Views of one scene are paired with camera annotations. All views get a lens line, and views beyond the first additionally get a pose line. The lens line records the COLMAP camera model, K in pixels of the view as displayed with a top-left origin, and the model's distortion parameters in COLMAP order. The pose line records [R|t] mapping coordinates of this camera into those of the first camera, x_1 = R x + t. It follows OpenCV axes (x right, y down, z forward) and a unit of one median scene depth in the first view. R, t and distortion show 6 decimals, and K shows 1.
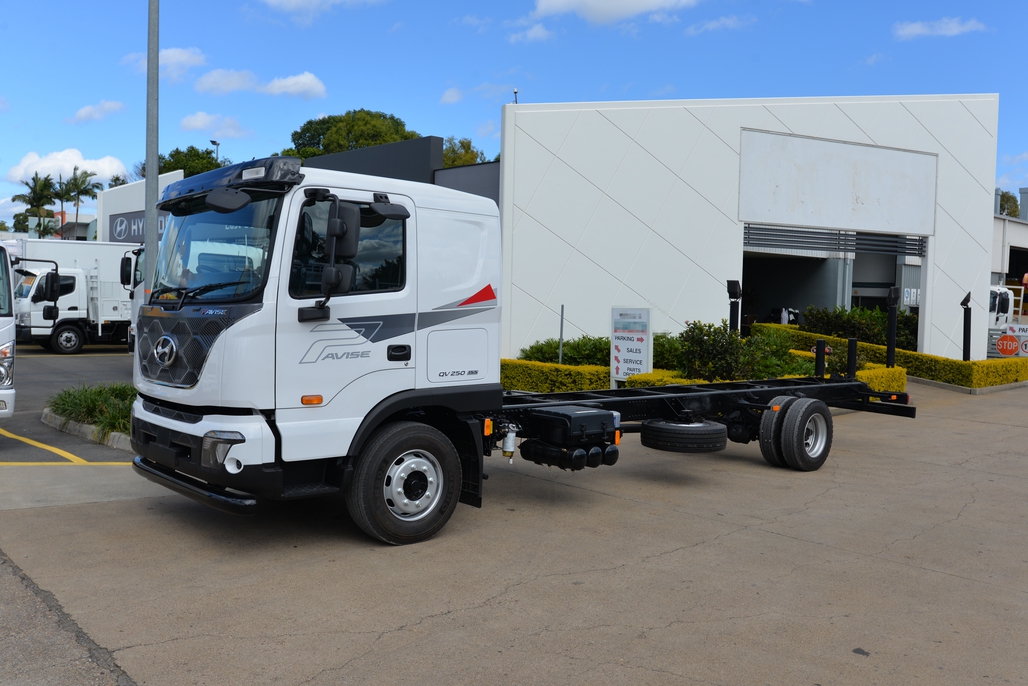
lens RADIAL K [[947.7, 0, 514.0], [0, 947.7, 343.0], [0, 0, 1]] dist [-0.045193, 0.004585]
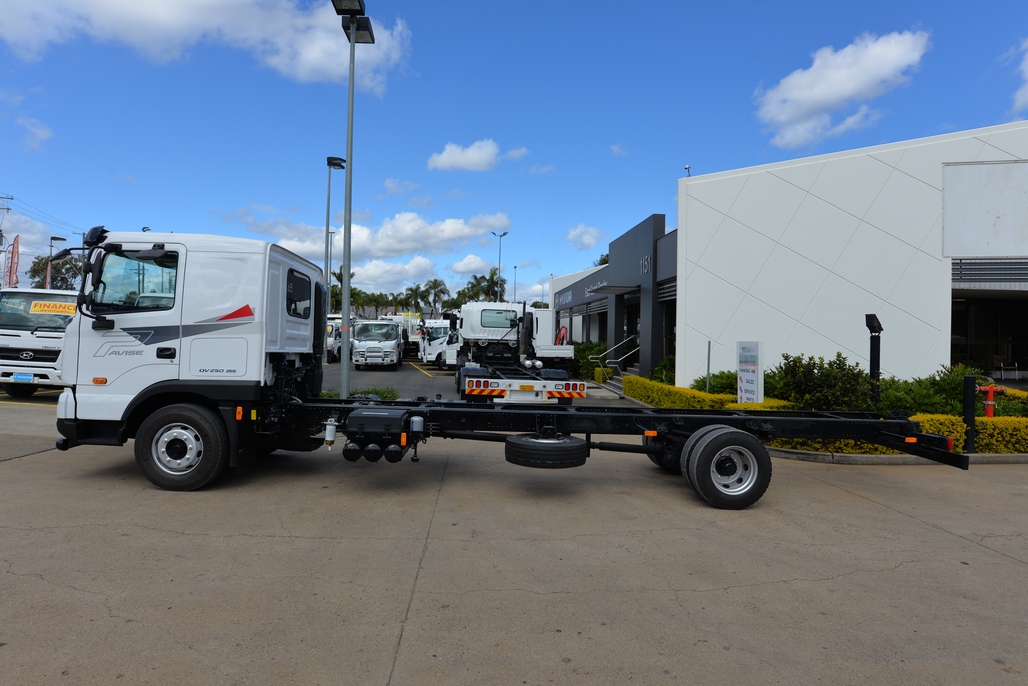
lens RADIAL K [[625.5, 0, 514.0], [0, 625.5, 343.0], [0, 0, 1]] dist [-0.095781, 0.046546]
pose [[0.746349, -0.008529, -0.665501, 0.859562], [-0.035965, 0.997940, -0.053124, 0.024529], [0.664583, 0.063584, 0.744504, 0.649158]]
